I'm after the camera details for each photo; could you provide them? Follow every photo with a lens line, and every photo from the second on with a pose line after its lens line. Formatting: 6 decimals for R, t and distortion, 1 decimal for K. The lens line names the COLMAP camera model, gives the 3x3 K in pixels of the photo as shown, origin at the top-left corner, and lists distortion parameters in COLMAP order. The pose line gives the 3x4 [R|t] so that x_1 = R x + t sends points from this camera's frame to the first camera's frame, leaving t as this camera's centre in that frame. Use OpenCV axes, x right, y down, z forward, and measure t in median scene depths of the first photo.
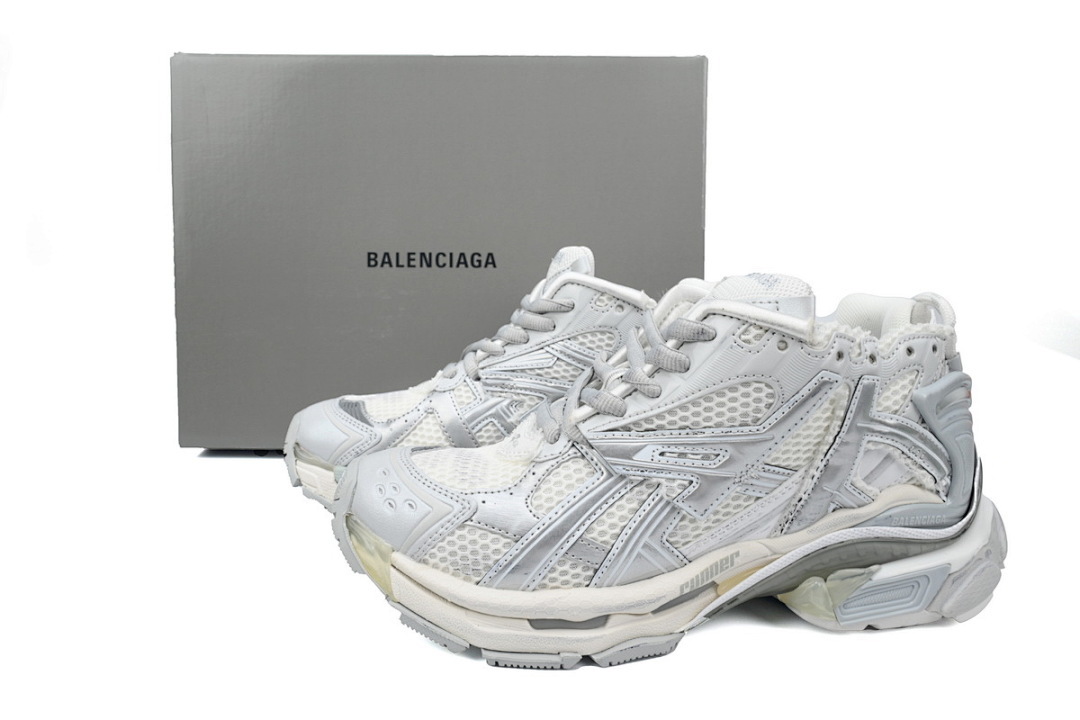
lens RADIAL K [[730.9, 0, 540.0], [0, 730.9, 360.0], [0, 0, 1]] dist [0.003814, -0.000756]
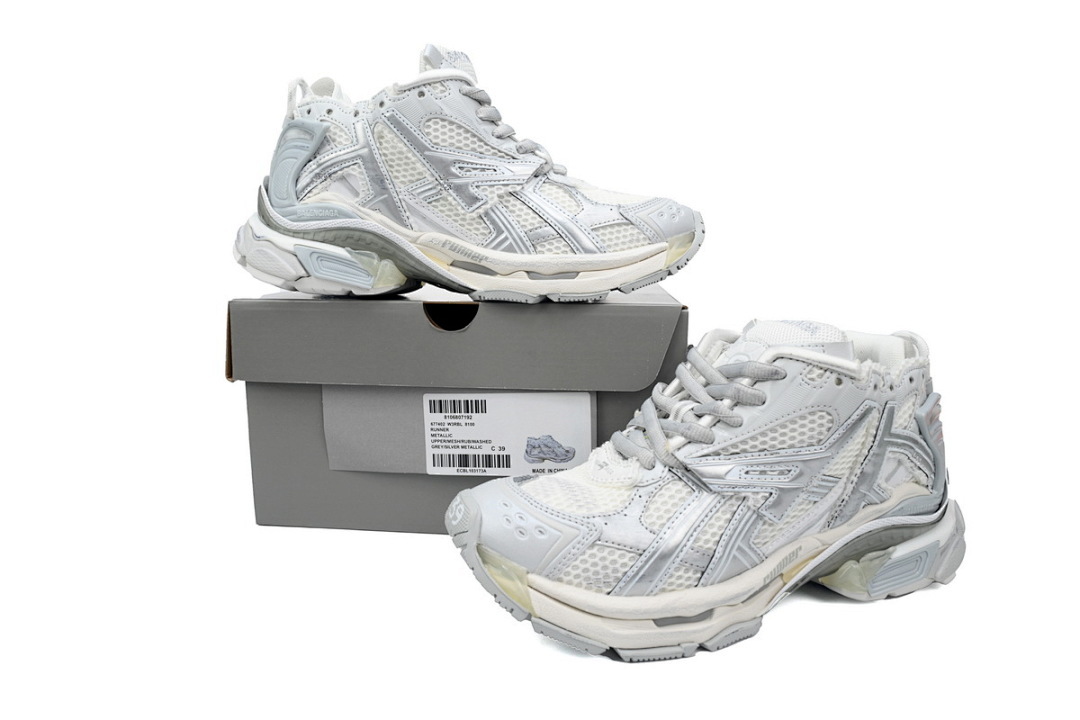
lens RADIAL K [[730.9, 0, 540.0], [0, 730.9, 360.0], [0, 0, 1]] dist [0.003814, -0.000756]
pose [[0.973868, -0.035085, 0.224389, -0.440314], [0.036703, 0.999322, -0.003040, -0.069628], [-0.224131, 0.011196, 0.974495, -0.123153]]
